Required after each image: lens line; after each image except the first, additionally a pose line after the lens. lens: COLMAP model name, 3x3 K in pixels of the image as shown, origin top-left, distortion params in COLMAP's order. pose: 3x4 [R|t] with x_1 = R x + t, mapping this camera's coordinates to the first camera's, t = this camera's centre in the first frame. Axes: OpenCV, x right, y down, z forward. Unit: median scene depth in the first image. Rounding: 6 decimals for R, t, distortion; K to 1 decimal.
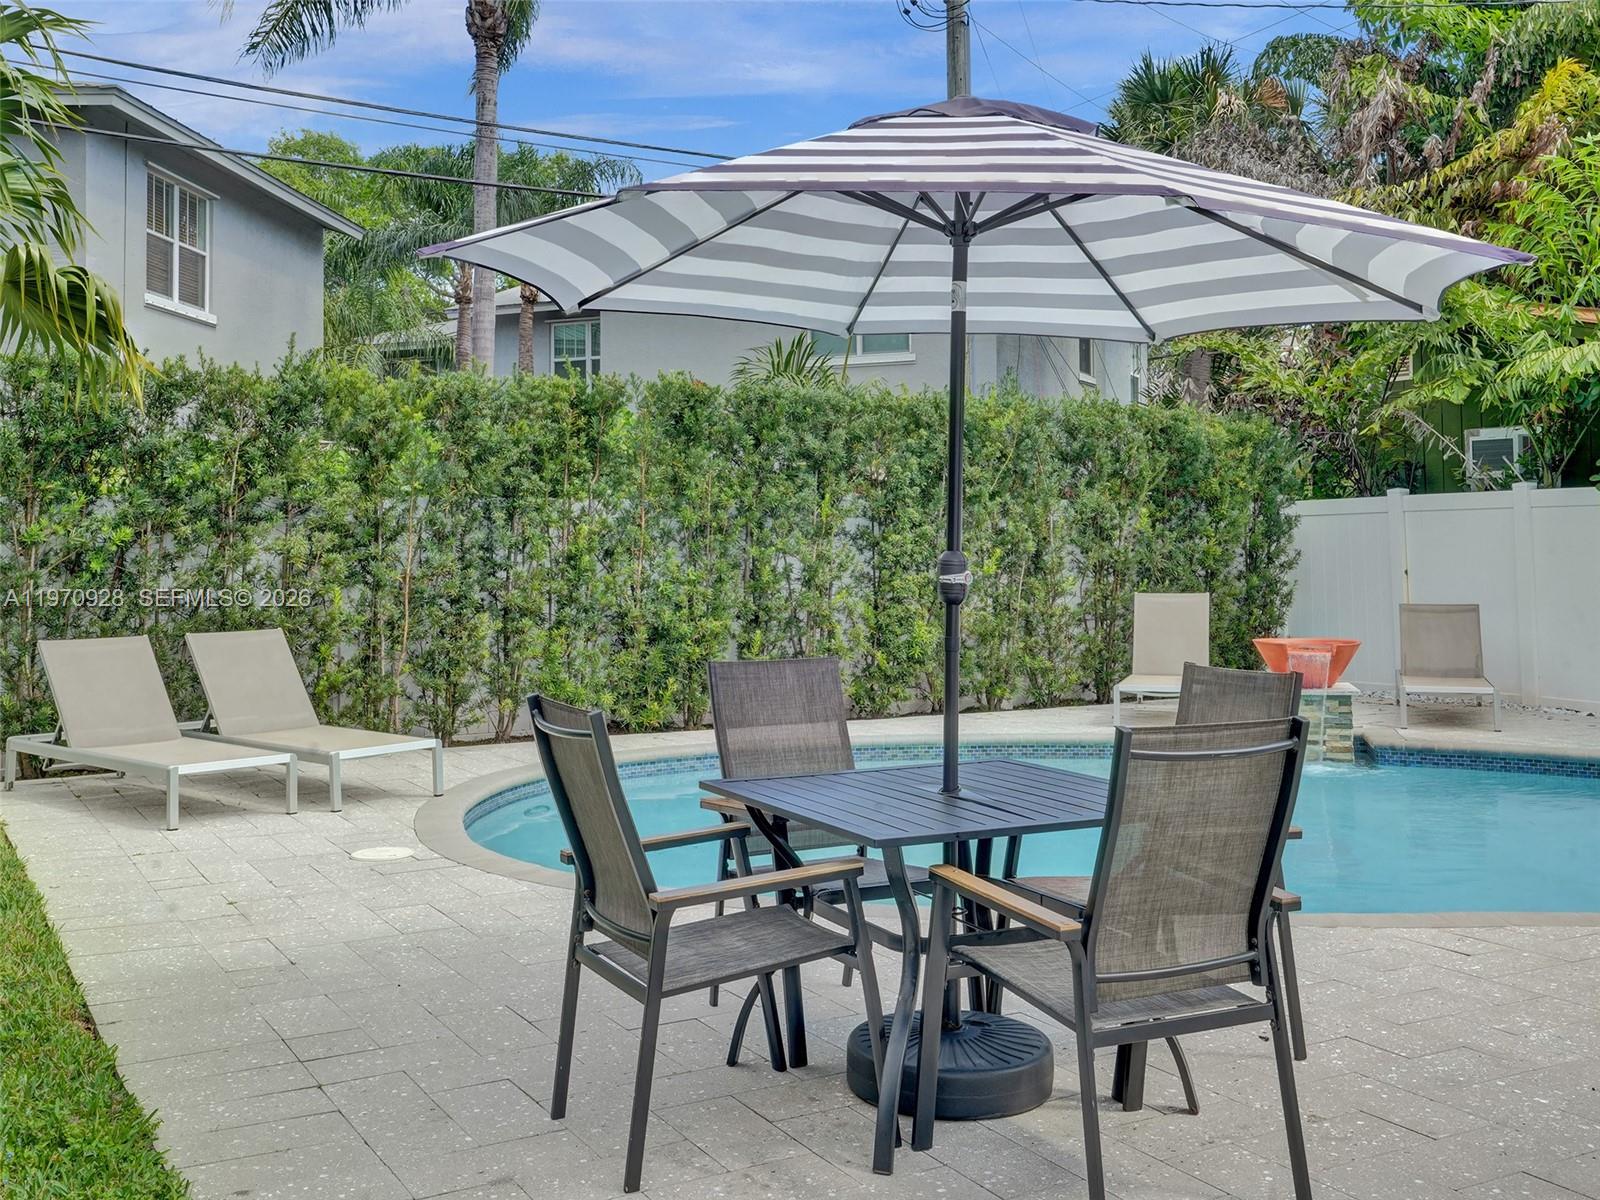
lens RADIAL K [[1738.6, 0, 800.0], [0, 1738.6, 600.0], [0, 0, 1]] dist [0.019749, 0.145698]
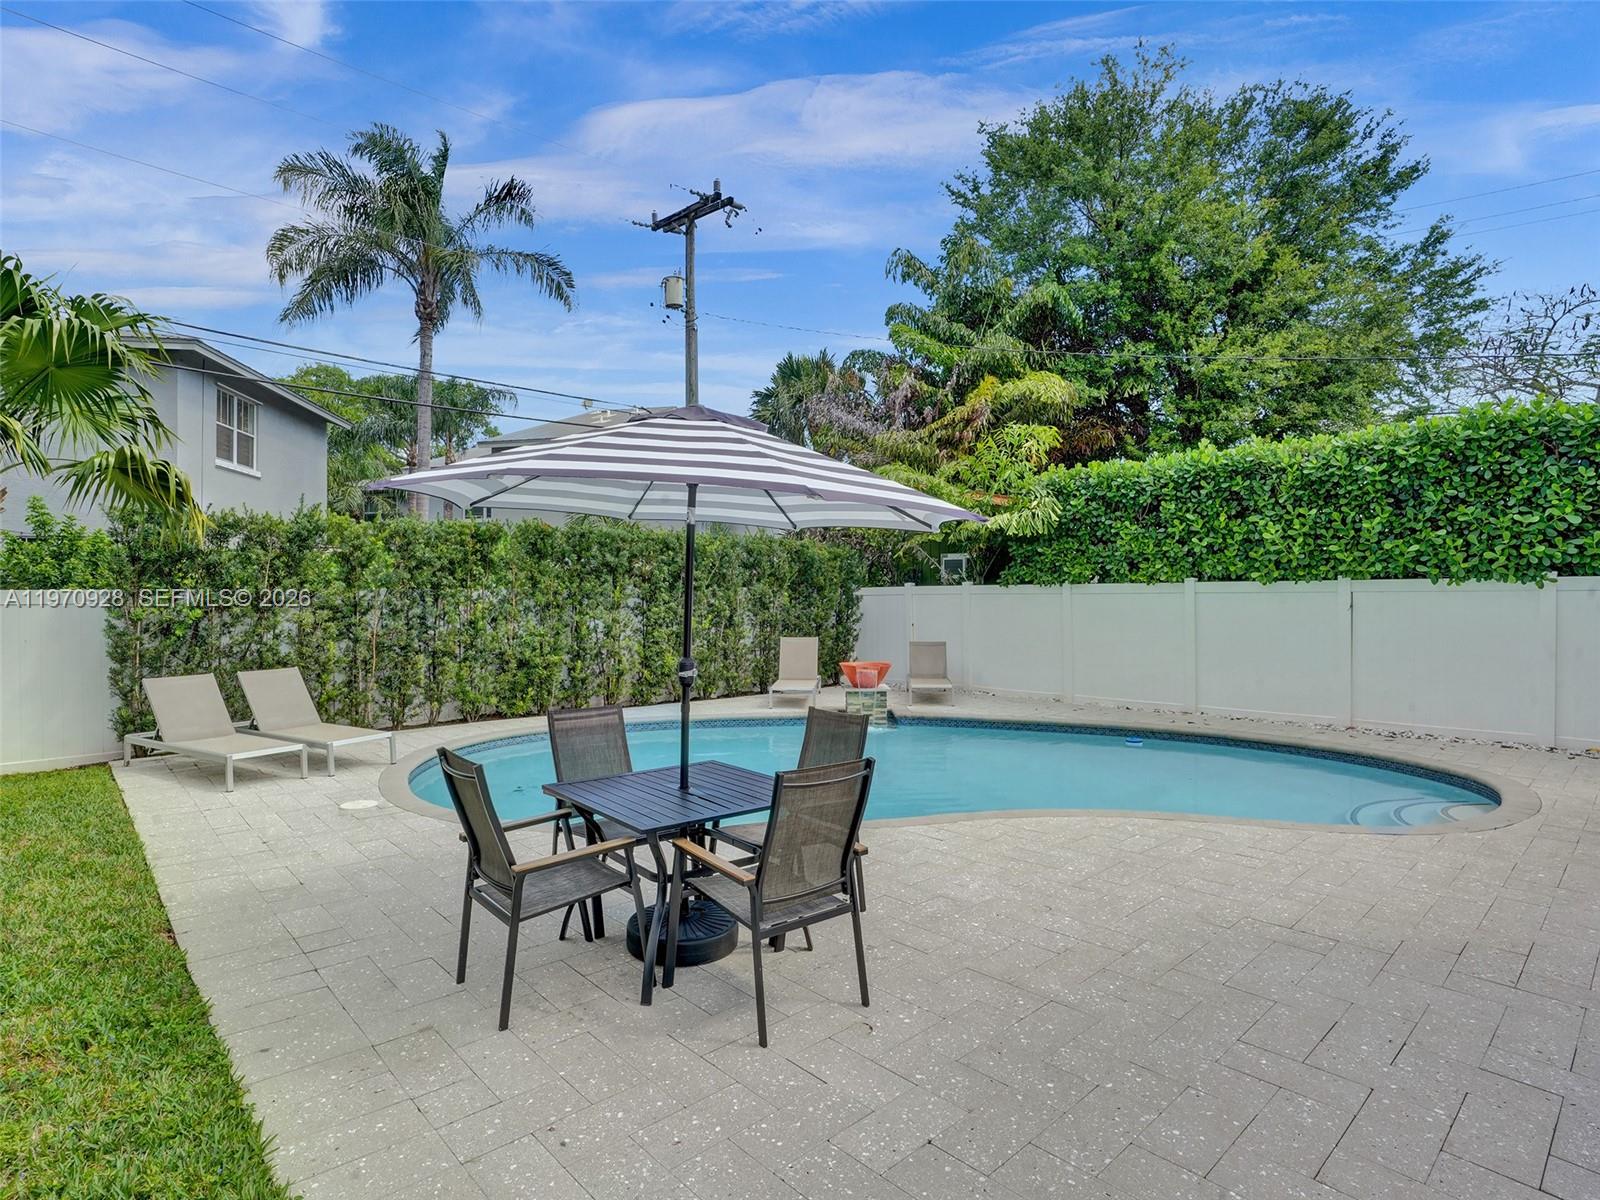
lens RADIAL K [[844.2, 0, 800.0], [0, 844.2, 600.0], [0, 0, 1]] dist [-0.066659, 0.036091]
pose [[0.975184, 0.004182, 0.221357, 0.006688], [-0.016094, 0.998516, 0.052033, -0.098746], [-0.220810, -0.054304, 0.973804, 0.092531]]
